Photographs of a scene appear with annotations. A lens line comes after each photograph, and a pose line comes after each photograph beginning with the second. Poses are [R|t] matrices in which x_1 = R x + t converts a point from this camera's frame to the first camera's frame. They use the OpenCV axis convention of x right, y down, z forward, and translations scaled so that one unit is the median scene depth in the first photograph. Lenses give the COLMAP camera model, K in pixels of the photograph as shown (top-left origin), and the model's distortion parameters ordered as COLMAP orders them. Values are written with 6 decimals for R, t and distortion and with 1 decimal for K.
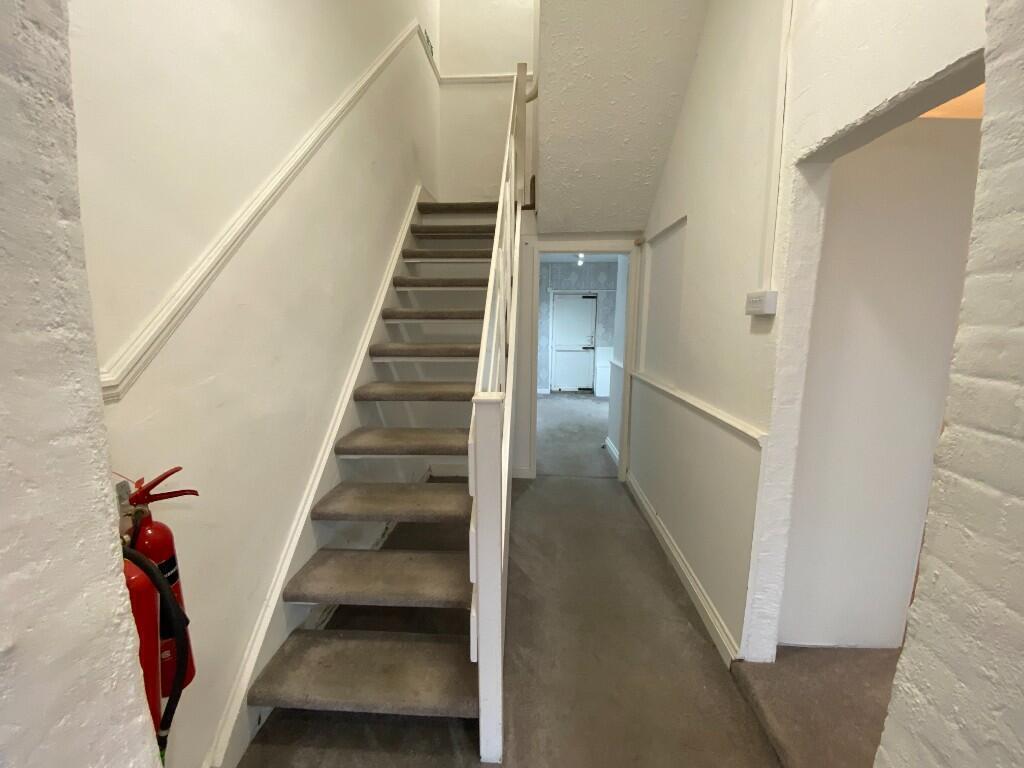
lens RADIAL K [[422.2, 0, 516.4], [0, 422.2, 385.5], [0, 0, 1]] dist [-0.003076, -0.010196]
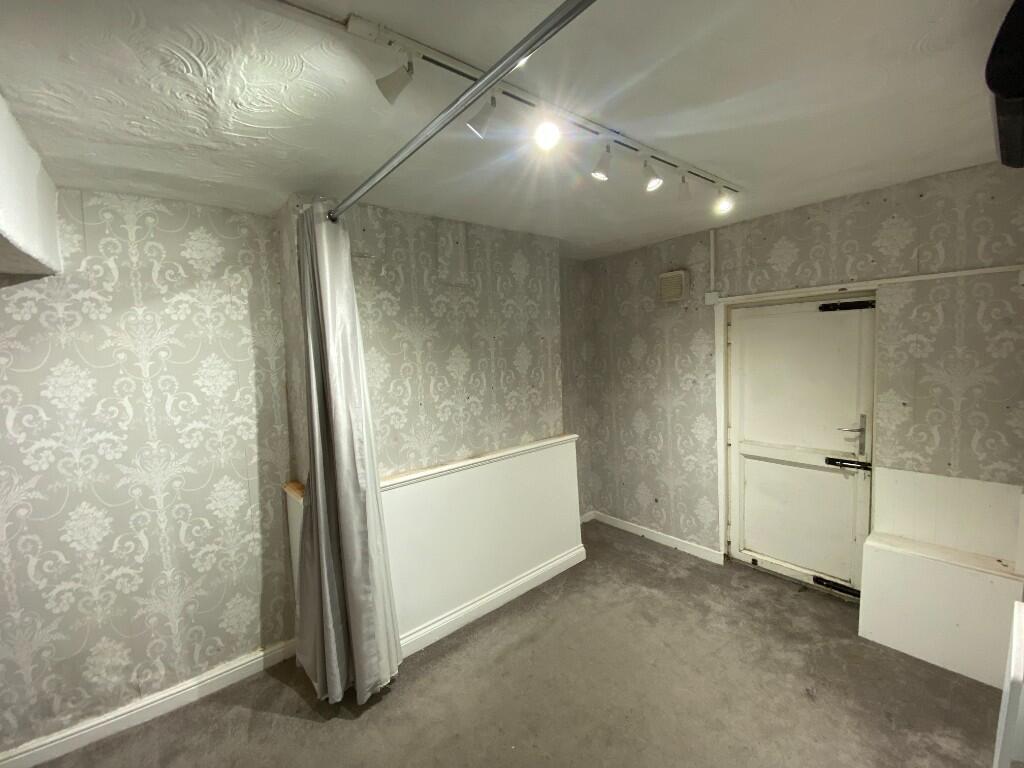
lens RADIAL K [[422.2, 0, 510.4], [0, 422.2, 379.6], [0, 0, 1]] dist [-0.003076, -0.010196]
pose [[0.662220, 0.019646, -0.749052, 0.281339], [-0.069465, 0.996961, -0.035264, -0.145339], [0.746083, 0.075385, 0.661572, 0.703834]]
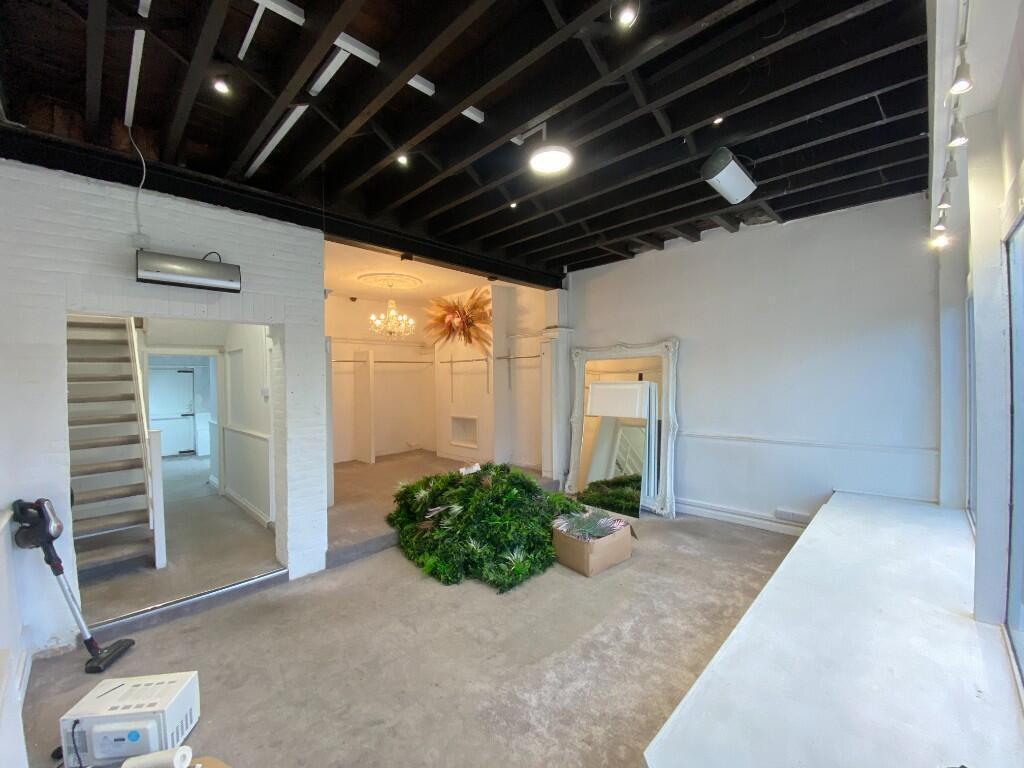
lens RADIAL K [[422.2, 0, 513.9], [0, 422.2, 378.3], [0, 0, 1]] dist [-0.003076, -0.010196]
pose [[0.668292, -0.025416, 0.743464, -0.098476], [0.140478, 0.985746, -0.092576, 0.051772], [-0.730514, 0.166309, 0.662337, -0.505974]]
